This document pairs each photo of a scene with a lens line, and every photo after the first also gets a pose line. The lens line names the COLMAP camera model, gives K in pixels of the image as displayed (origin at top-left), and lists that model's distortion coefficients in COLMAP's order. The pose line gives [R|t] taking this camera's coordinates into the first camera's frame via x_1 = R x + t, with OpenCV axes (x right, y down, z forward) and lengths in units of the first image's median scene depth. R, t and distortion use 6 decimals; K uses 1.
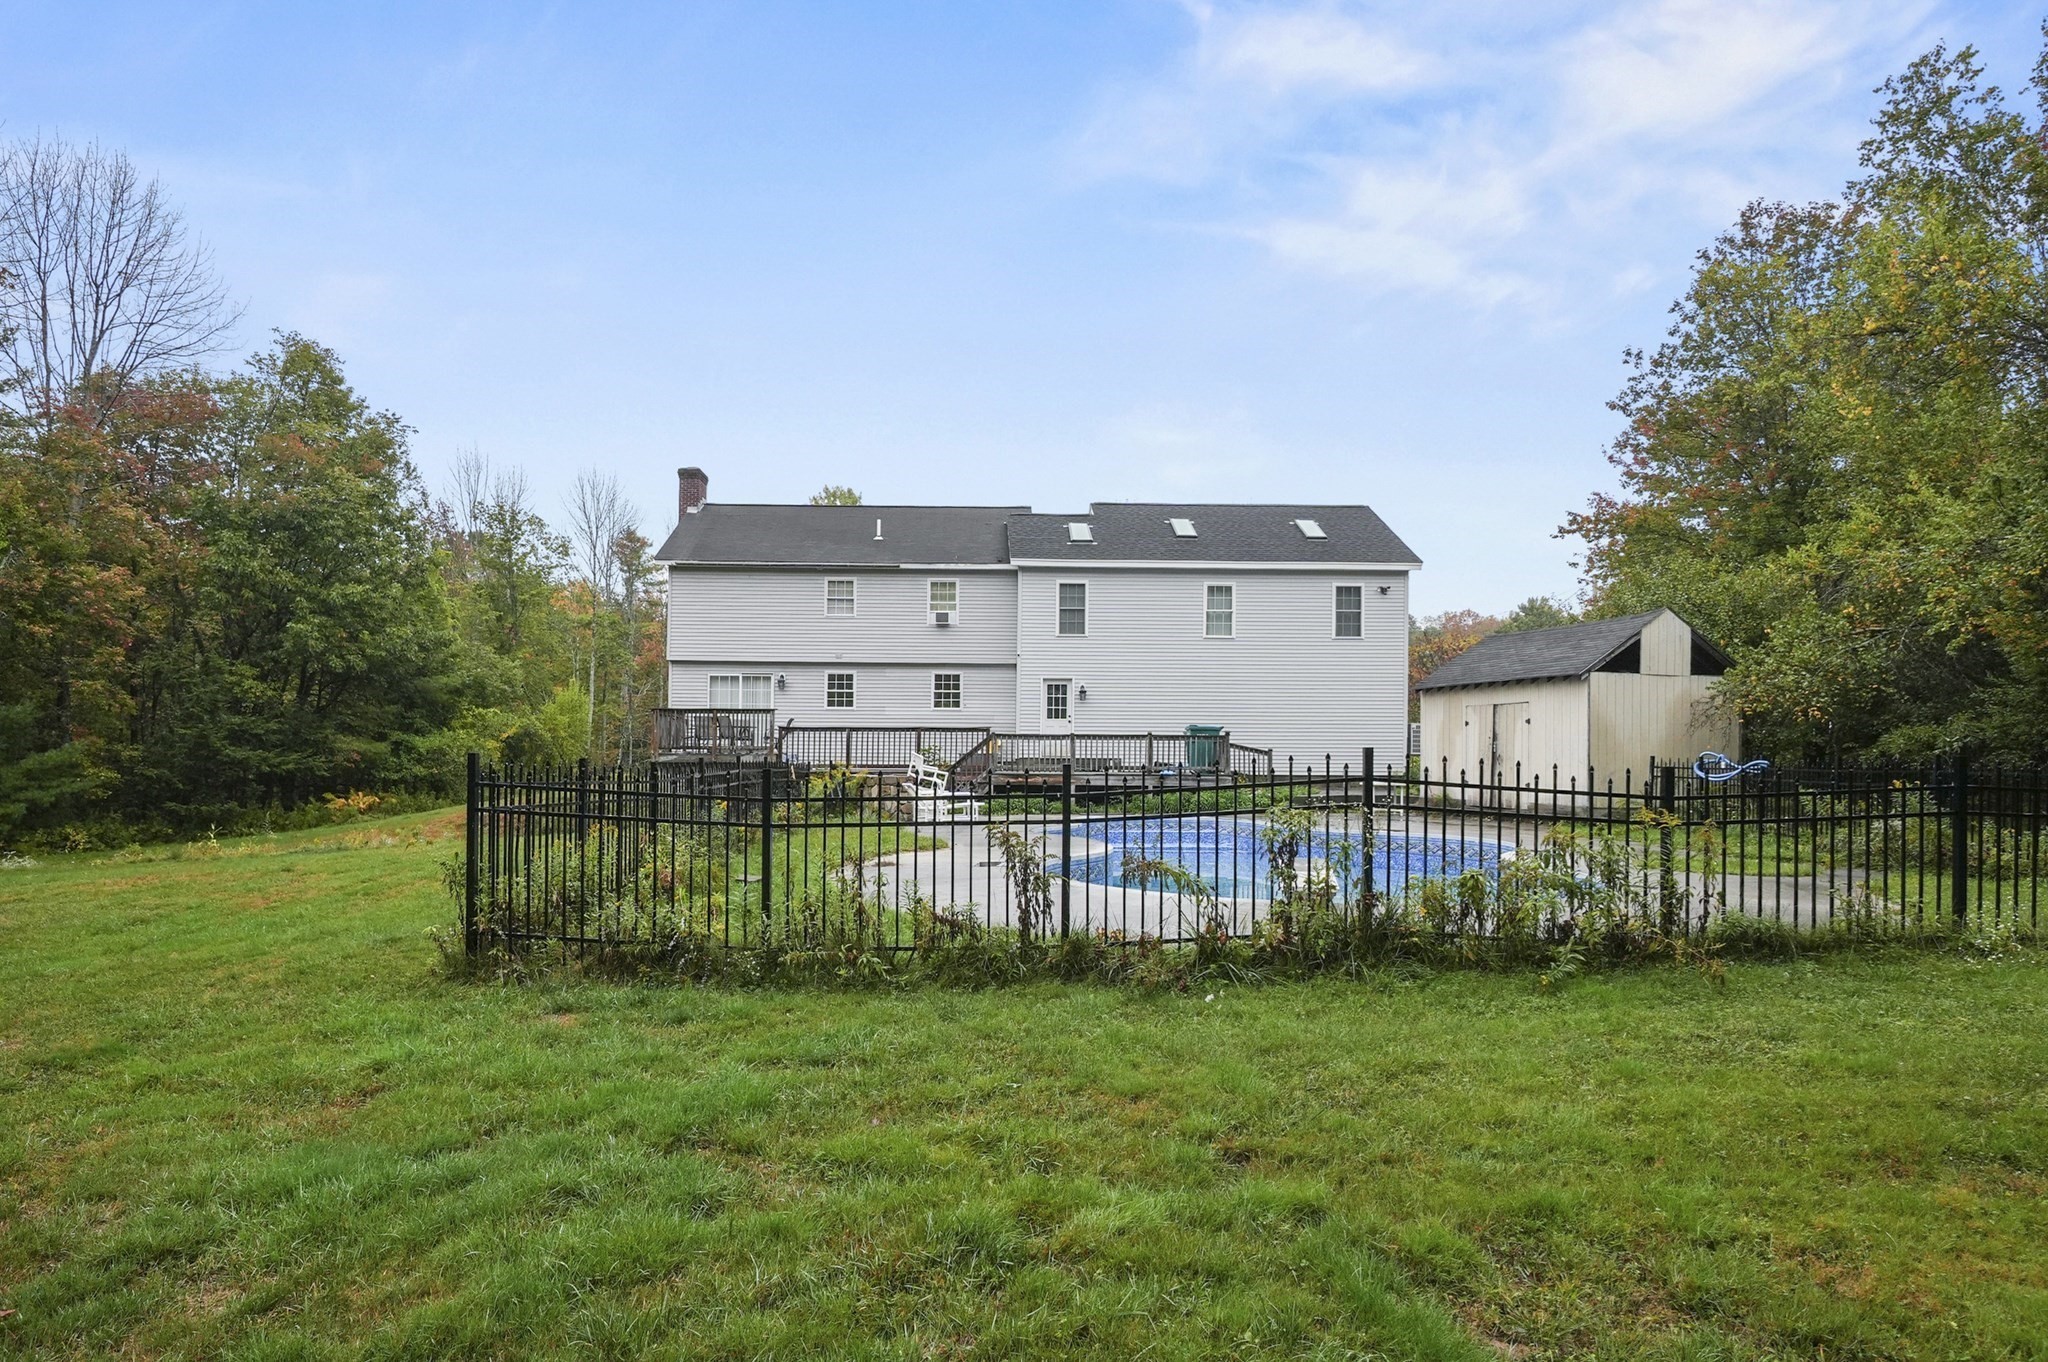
lens RADIAL K [[981.1, 0, 1024.2], [0, 981.1, 741.7], [0, 0, 1]] dist [-0.002602, -0.000050]
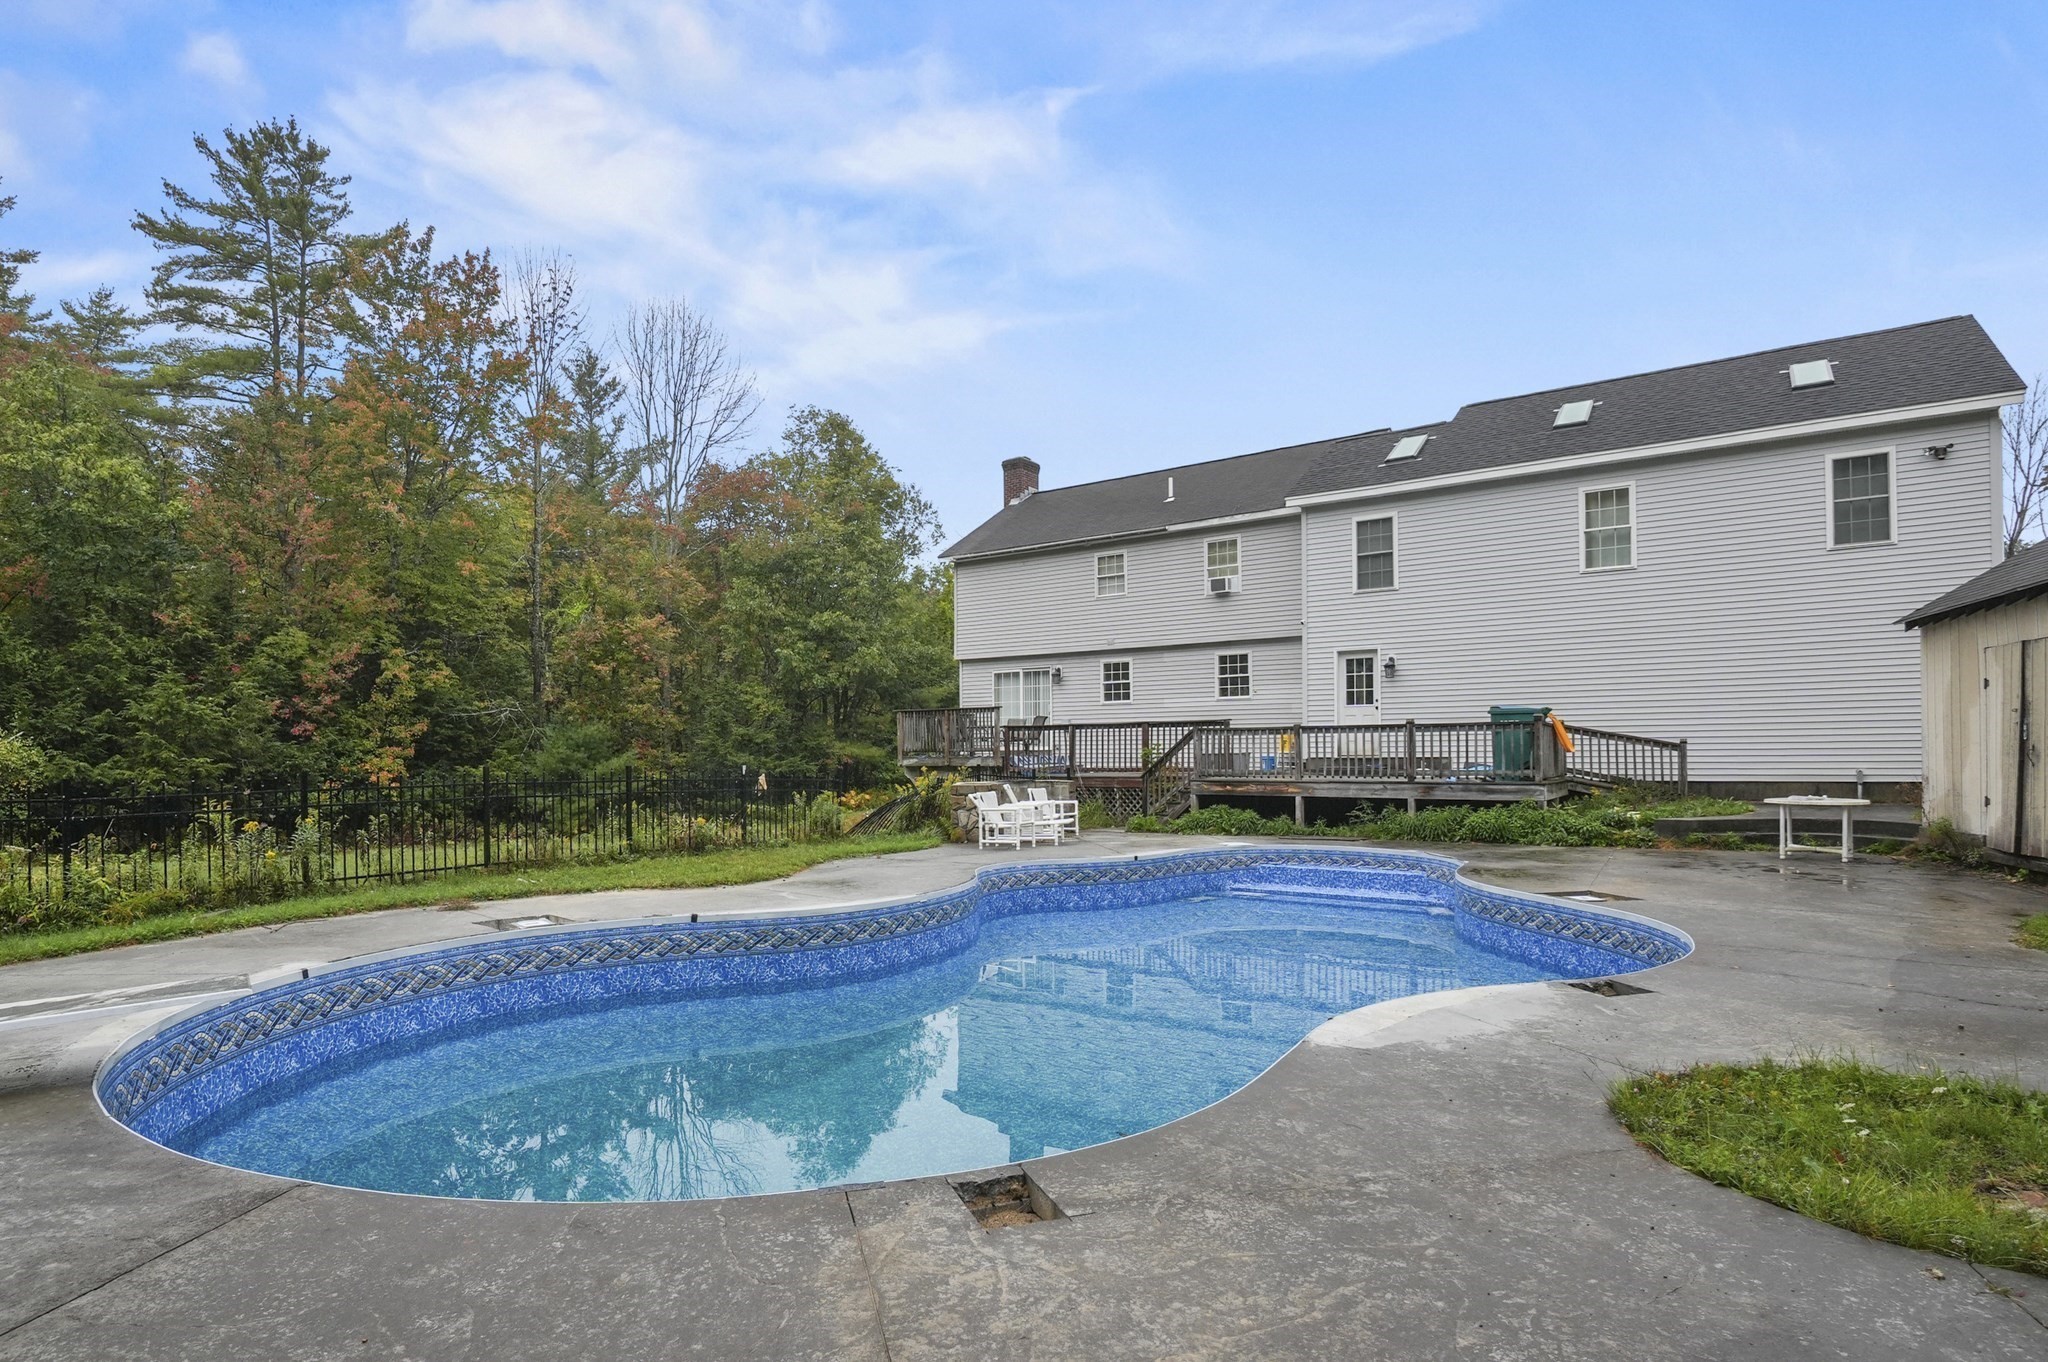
lens RADIAL K [[1002.8, 0, 1072.7], [0, 1002.8, 736.4], [0, 0, 1]] dist [-0.017495, 0.000297]
pose [[0.810547, -0.020746, -0.585306, 0.298912], [0.019938, 0.999771, -0.007826, 0.002324], [0.585334, -0.005326, 0.810774, 0.257598]]
